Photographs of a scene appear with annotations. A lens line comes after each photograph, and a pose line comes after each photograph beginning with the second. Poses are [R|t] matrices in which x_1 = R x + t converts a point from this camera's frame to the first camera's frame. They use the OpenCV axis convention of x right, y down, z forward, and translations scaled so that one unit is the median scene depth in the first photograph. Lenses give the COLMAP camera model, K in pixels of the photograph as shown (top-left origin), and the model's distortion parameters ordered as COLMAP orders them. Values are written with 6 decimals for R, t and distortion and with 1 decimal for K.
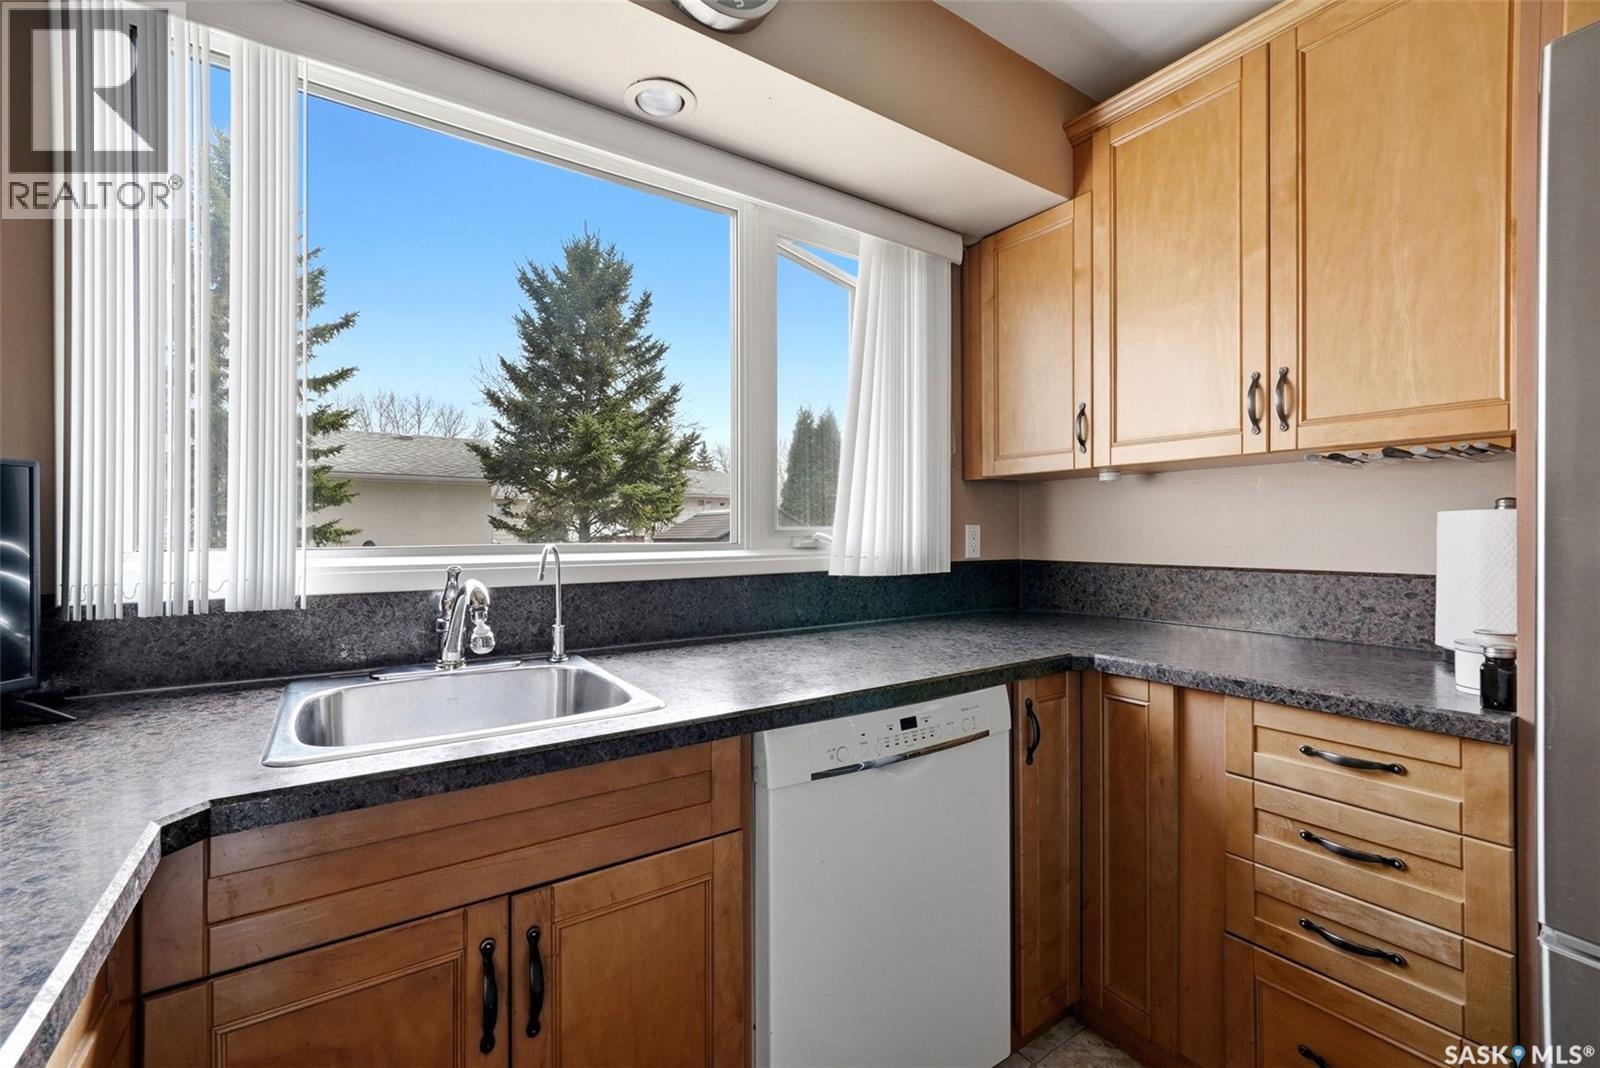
lens RADIAL K [[665.8, 0, 786.2], [0, 665.8, 533.9], [0, 0, 1]] dist [-0.001929, 0.000896]
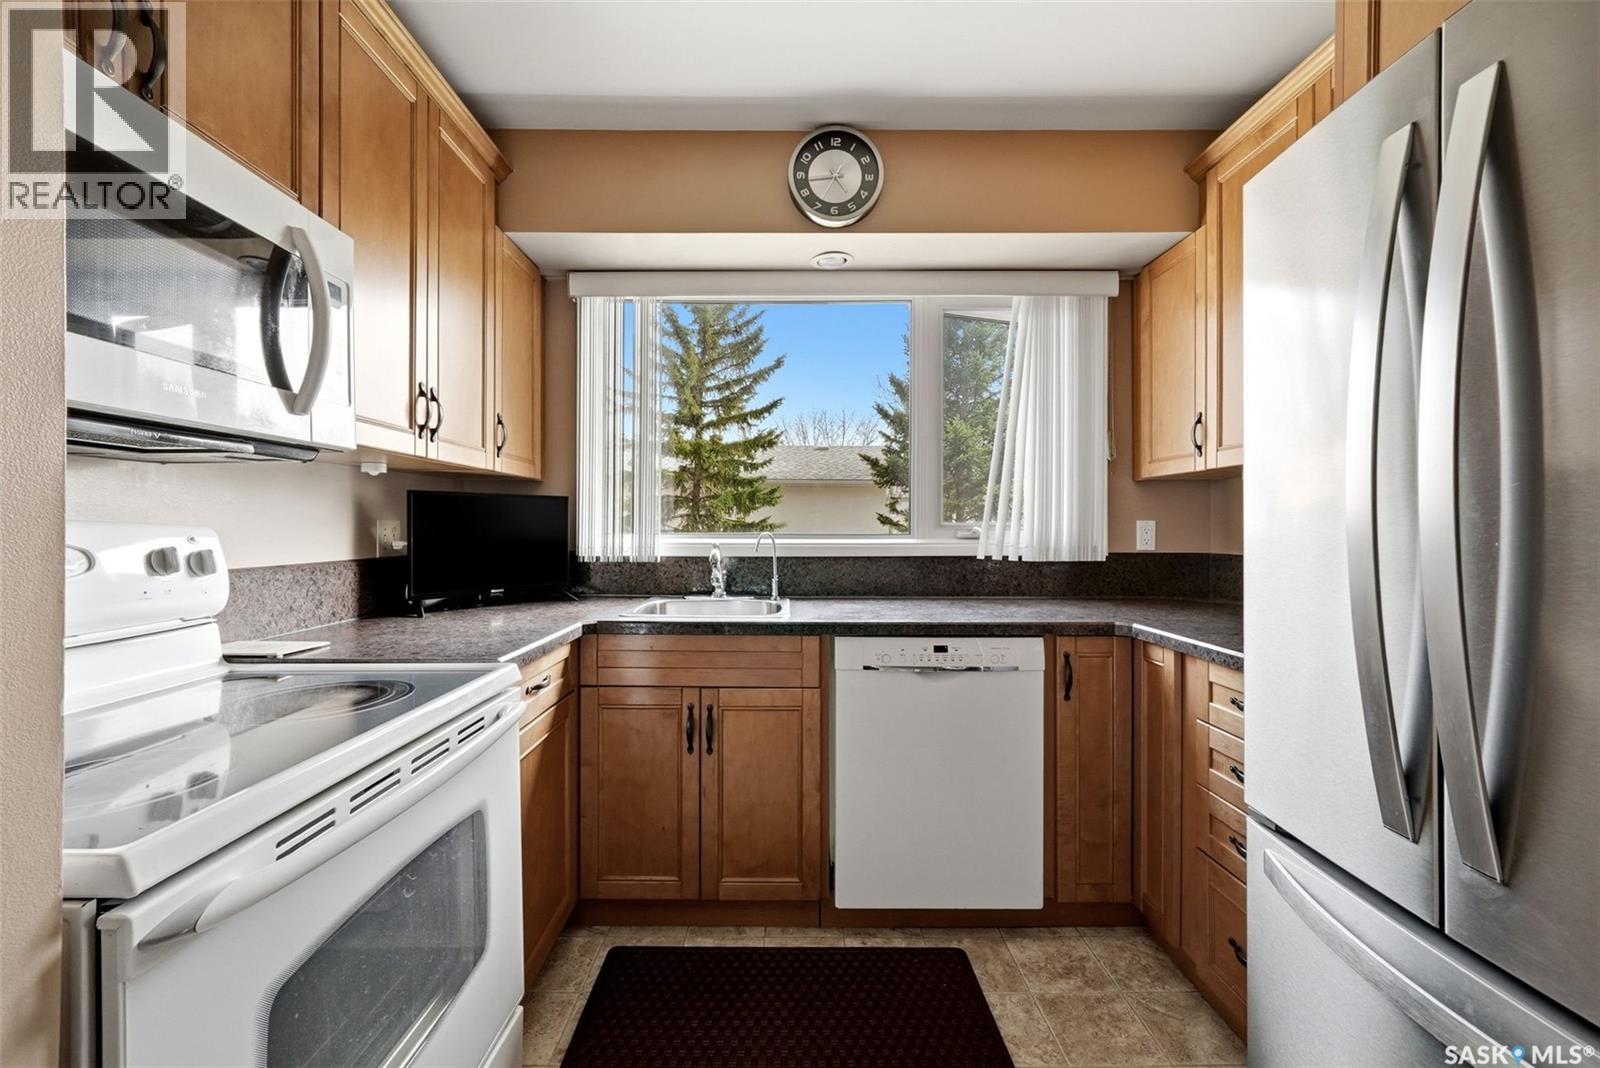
lens RADIAL K [[665.8, 0, 792.9], [0, 665.8, 527.6], [0, 0, 1]] dist [-0.001929, 0.000896]
pose [[0.830872, 0.002858, -0.556457, 0.626506], [-0.004517, 0.999989, -0.001608, 0.004399], [0.556446, 0.003850, 0.830875, -0.397051]]
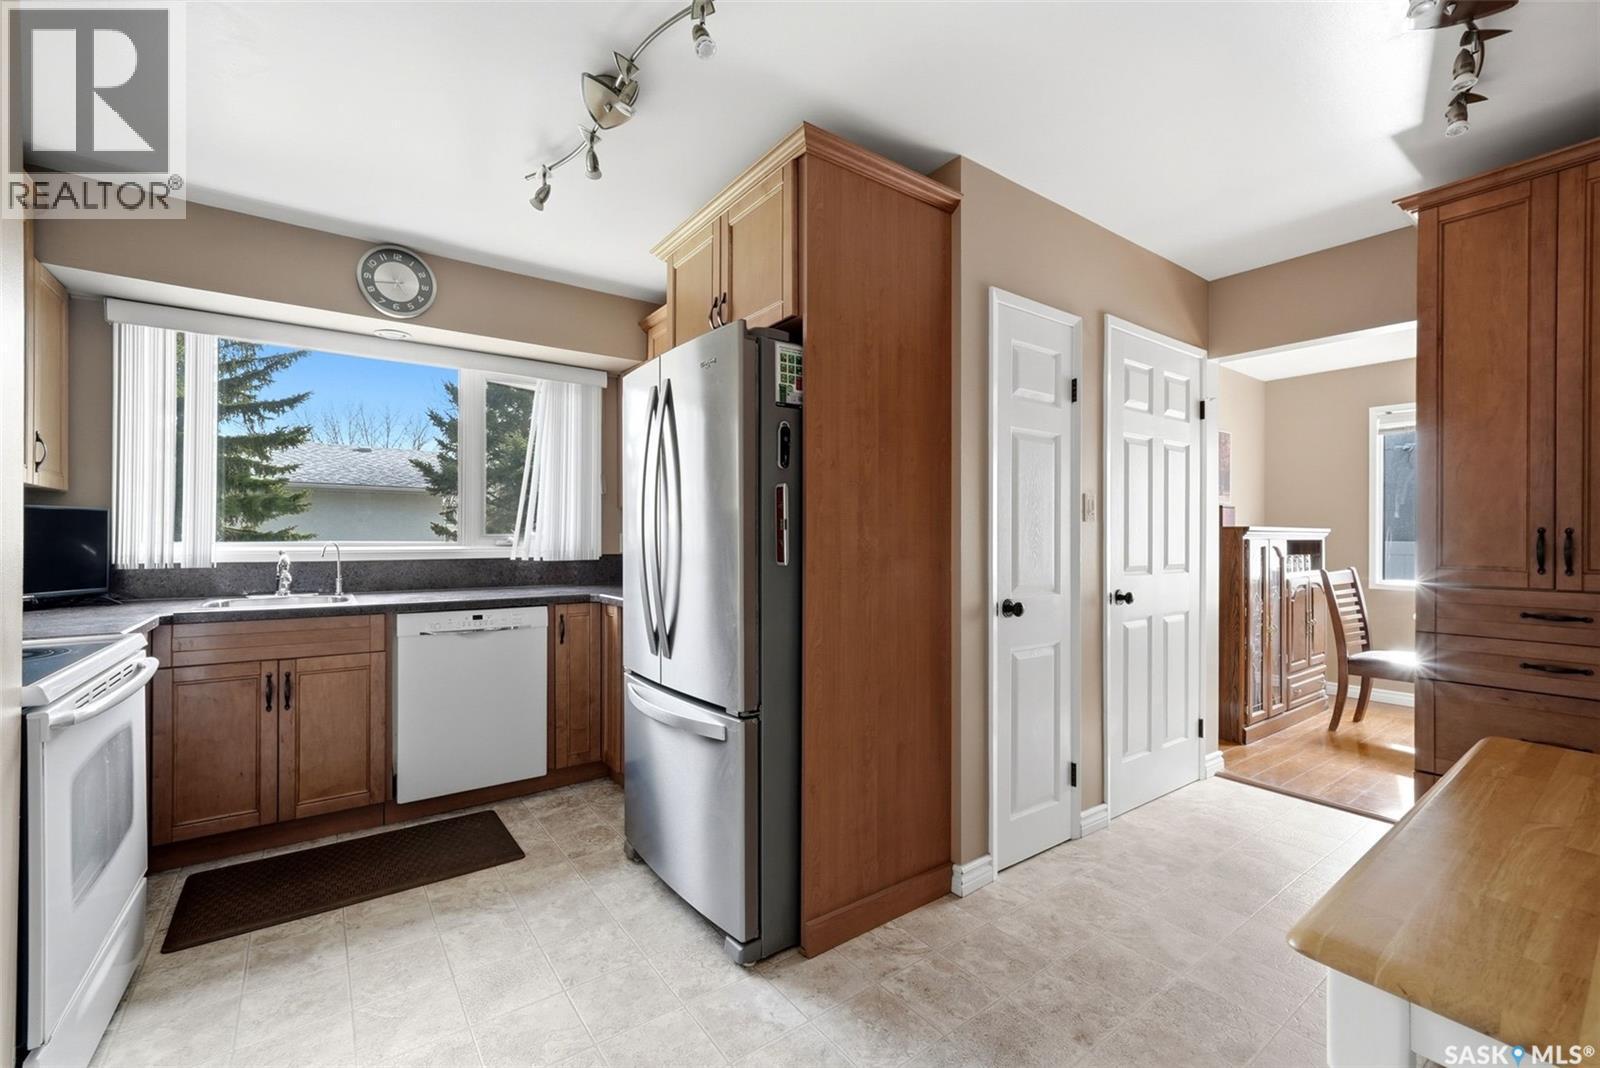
lens RADIAL K [[665.8, 0, 787.5], [0, 665.8, 538.2], [0, 0, 1]] dist [-0.001929, 0.000896]
pose [[0.999600, 0.003773, 0.028035, 1.000026], [-0.003631, 0.999980, -0.005113, 0.009572], [-0.028054, 0.005009, 0.999594, -1.143934]]
